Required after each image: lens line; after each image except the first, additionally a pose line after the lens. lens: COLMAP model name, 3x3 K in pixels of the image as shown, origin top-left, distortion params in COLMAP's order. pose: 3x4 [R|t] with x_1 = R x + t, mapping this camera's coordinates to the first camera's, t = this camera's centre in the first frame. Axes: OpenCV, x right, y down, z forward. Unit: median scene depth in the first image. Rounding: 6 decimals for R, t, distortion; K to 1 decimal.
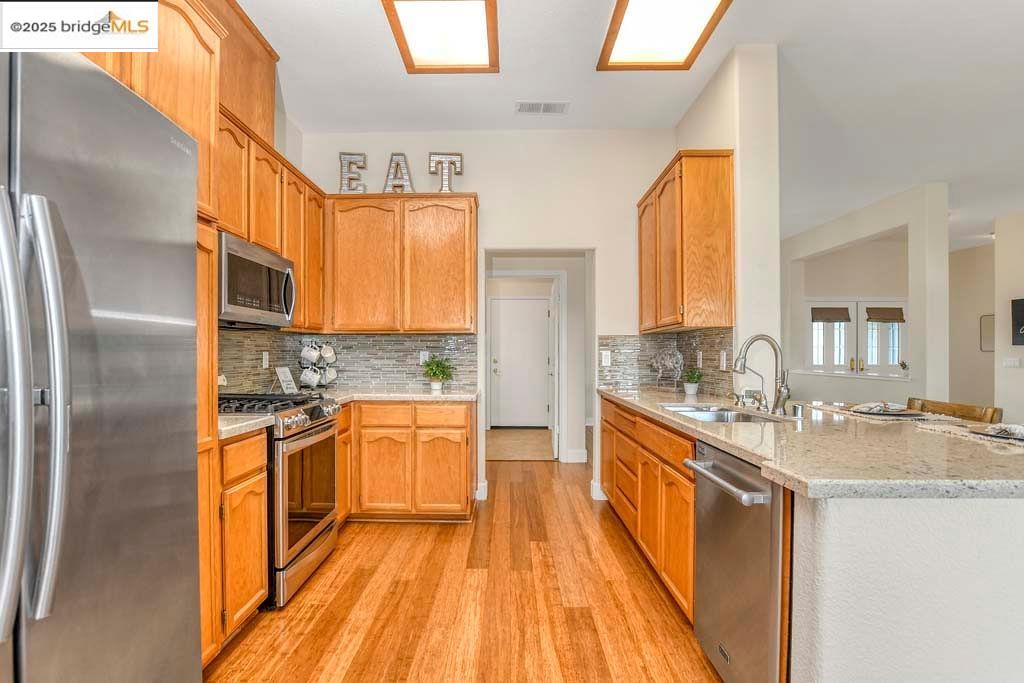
lens RADIAL K [[511.2, 0, 503.8], [0, 511.2, 352.5], [0, 0, 1]] dist [-0.034820, -0.000227]
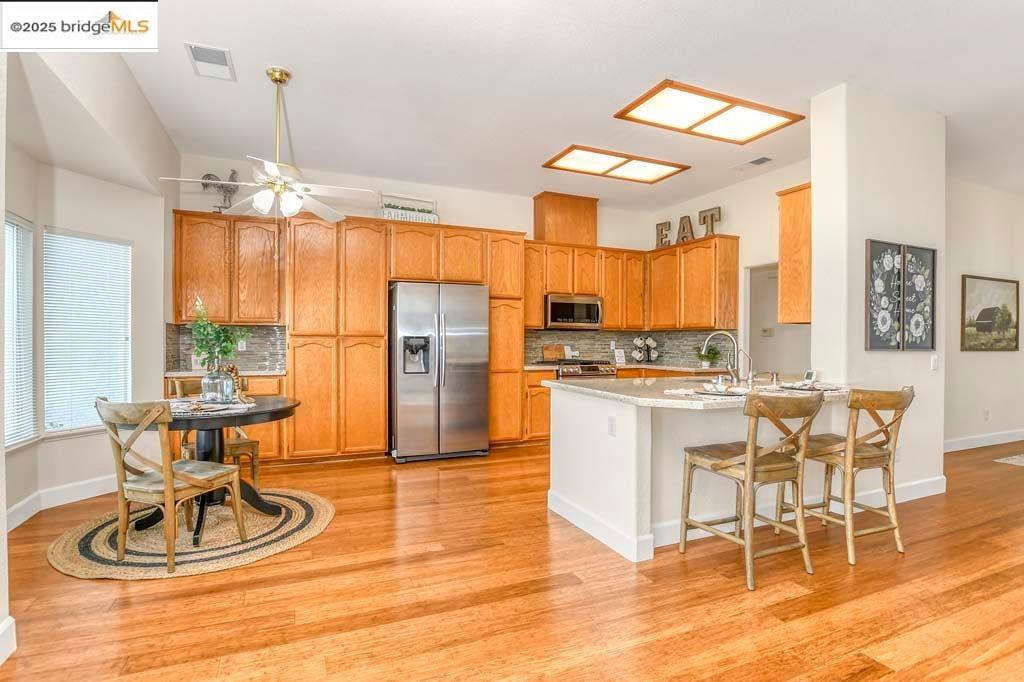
lens RADIAL K [[494.0, 0, 494.0], [0, 494.0, 343.0], [0, 0, 1]] dist [-0.027933, 0.000331]
pose [[0.399940, 0.007036, -0.916514, 1.087815], [-0.005550, 0.999971, 0.005255, -0.001163], [0.916525, 0.002985, 0.399967, -0.181951]]
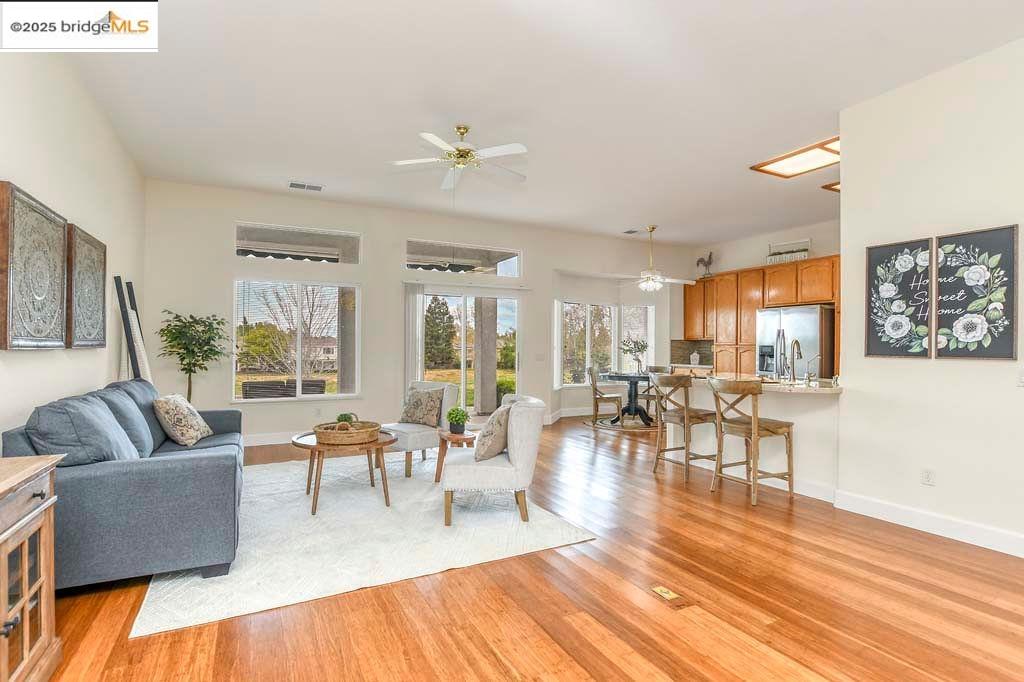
lens RADIAL K [[494.0, 0, 494.0], [0, 494.0, 343.0], [0, 0, 1]] dist [-0.027933, 0.000331]
pose [[-0.886859, -0.007080, -0.461986, 1.619221], [-0.004158, 0.999964, -0.007342, -0.002744], [0.462021, -0.004591, -0.886857, 1.400726]]
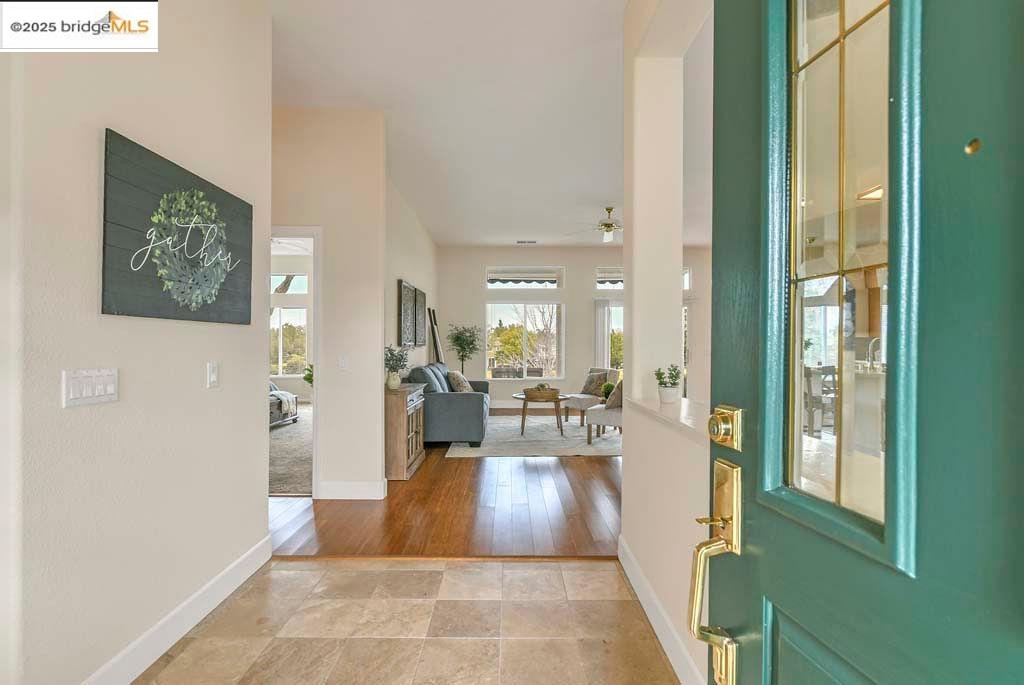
lens RADIAL K [[494.0, 0, 494.0], [0, 494.0, 344.5], [0, 0, 1]] dist [-0.027933, 0.000331]
pose [[-0.999987, -0.001118, 0.005017, 1.577751], [-0.001121, 0.999999, -0.000663, -0.000984], [-0.005016, -0.000669, -0.999987, 2.214018]]
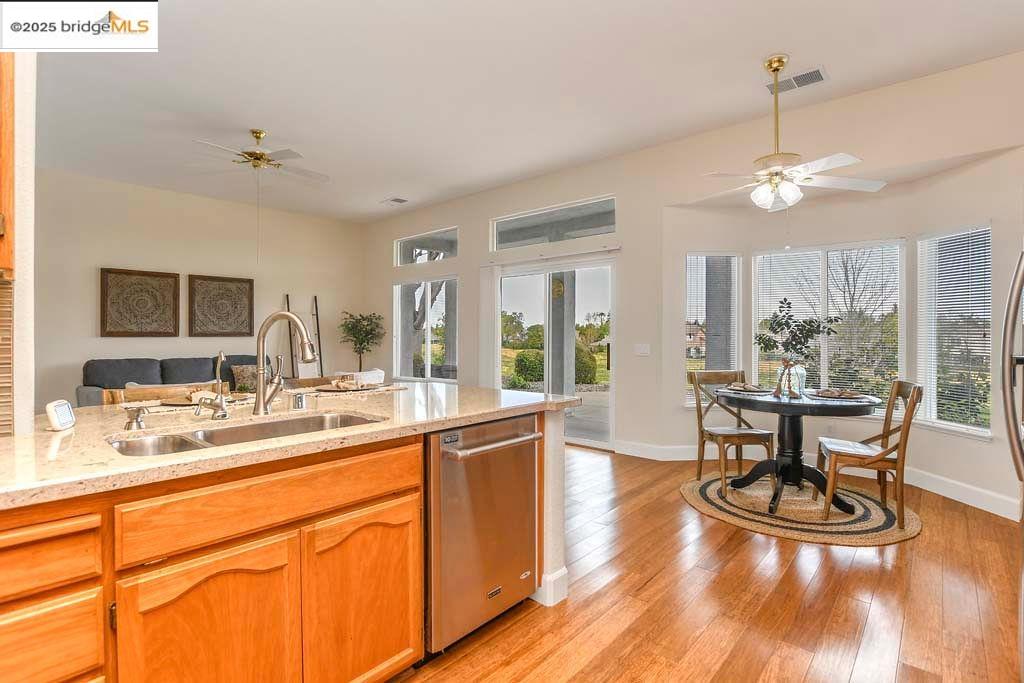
lens RADIAL K [[494.0, 0, 494.0], [0, 494.0, 343.5], [0, 0, 1]] dist [-0.027933, 0.000331]
pose [[-0.740036, -0.011528, 0.672469, -0.157147], [0.000050, 0.999852, 0.017196, -0.002524], [-0.672568, 0.012759, -0.739926, 0.847025]]
